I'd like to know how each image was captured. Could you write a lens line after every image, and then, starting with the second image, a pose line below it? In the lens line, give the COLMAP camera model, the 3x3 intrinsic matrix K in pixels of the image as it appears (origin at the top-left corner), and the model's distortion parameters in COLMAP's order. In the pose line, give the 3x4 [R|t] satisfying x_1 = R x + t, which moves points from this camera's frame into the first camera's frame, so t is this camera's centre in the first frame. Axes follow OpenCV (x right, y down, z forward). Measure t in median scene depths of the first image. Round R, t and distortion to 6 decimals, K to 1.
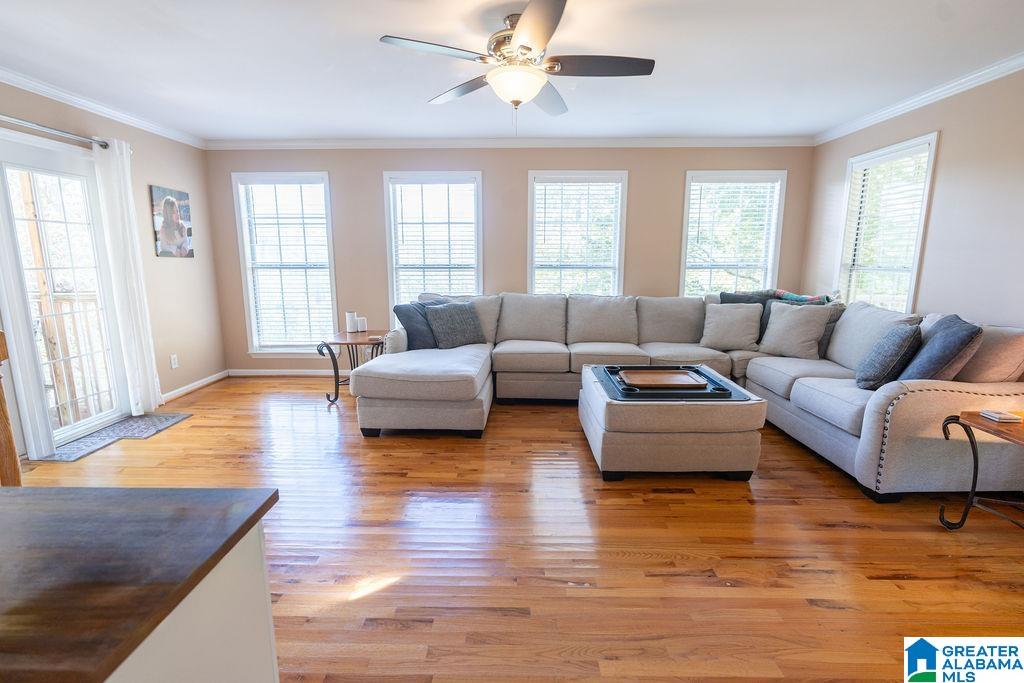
lens RADIAL K [[428.8, 0, 507.0], [0, 428.8, 333.9], [0, 0, 1]] dist [-0.006160, 0.000260]
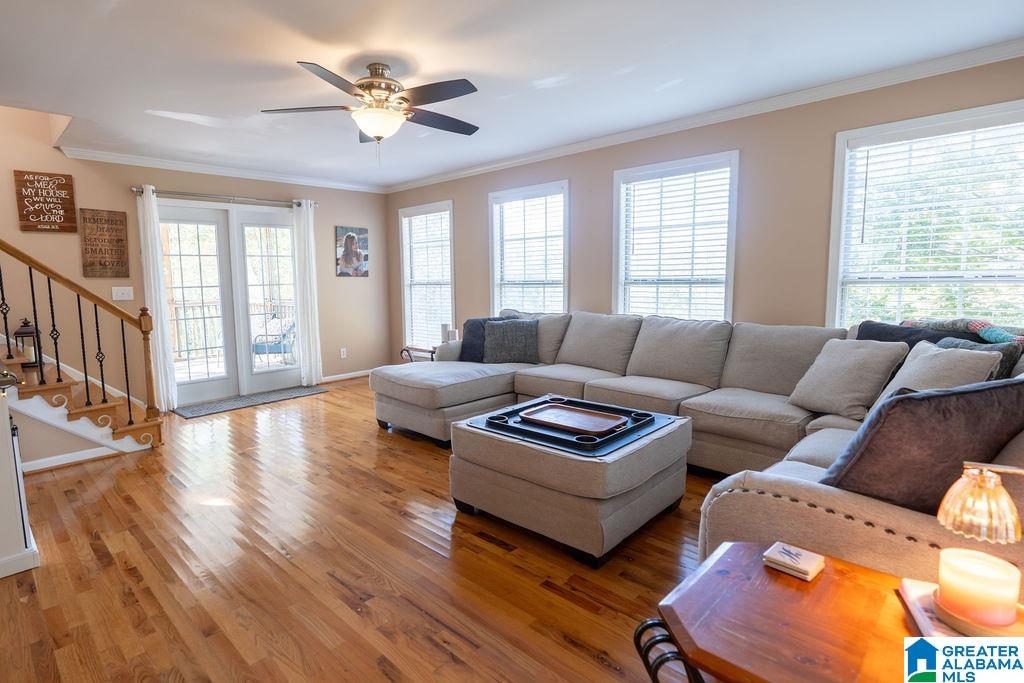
lens RADIAL K [[495.5, 0, 502.8], [0, 495.5, 337.5], [0, 0, 1]] dist [-0.008601, 0.000316]
pose [[0.749012, 0.066427, -0.659219, 0.623042], [-0.097722, 0.995156, -0.010755, -0.017328], [0.655311, 0.072476, 0.751874, 0.144902]]
